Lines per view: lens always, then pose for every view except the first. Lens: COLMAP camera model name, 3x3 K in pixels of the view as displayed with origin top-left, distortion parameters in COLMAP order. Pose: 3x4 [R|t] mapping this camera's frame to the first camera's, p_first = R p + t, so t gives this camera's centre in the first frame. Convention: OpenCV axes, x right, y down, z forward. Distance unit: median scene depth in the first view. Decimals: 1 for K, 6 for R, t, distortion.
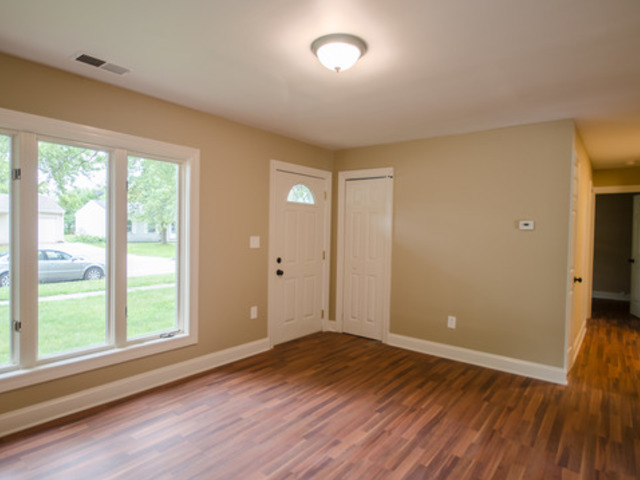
lens RADIAL K [[378.3, 0, 321.3], [0, 378.3, 238.3], [0, 0, 1]] dist [-0.004869, 0.007747]
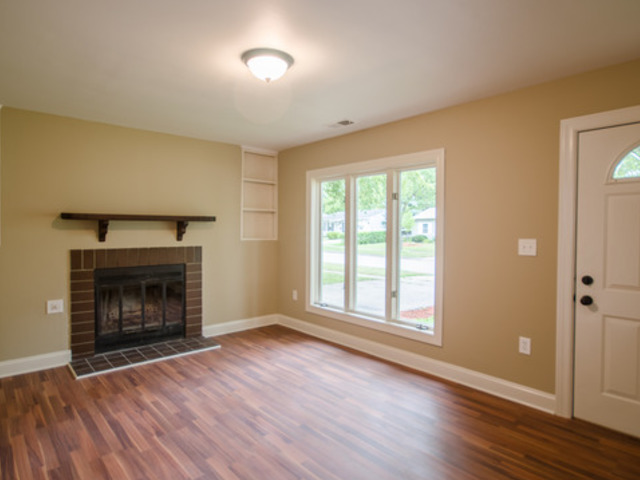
lens RADIAL K [[378.3, 0, 315.8], [0, 378.3, 238.7], [0, 0, 1]] dist [-0.004869, 0.007747]
pose [[-0.181496, 0.008820, -0.983352, 0.866439], [-0.024942, 0.999597, 0.013570, -0.008539], [0.983075, 0.026990, -0.181203, 1.068093]]
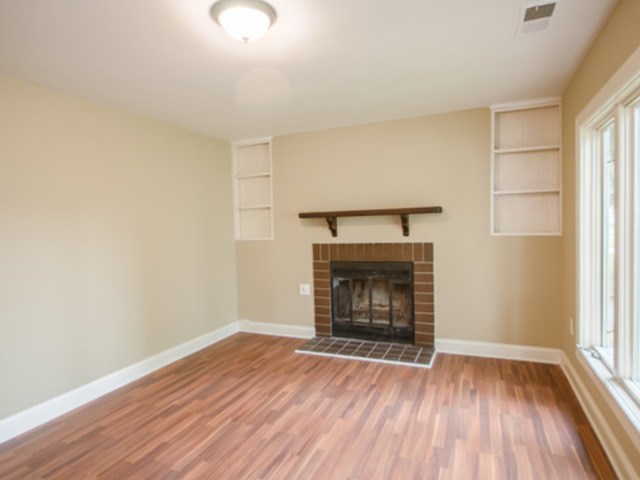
lens RADIAL K [[378.3, 0, 322.5], [0, 378.3, 238.7], [0, 0, 1]] dist [-0.004869, 0.007747]
pose [[-0.966169, 0.021950, -0.256975, 0.084036], [0.009266, 0.998683, 0.050467, -0.029019], [0.257745, 0.046378, -0.965099, 1.512572]]
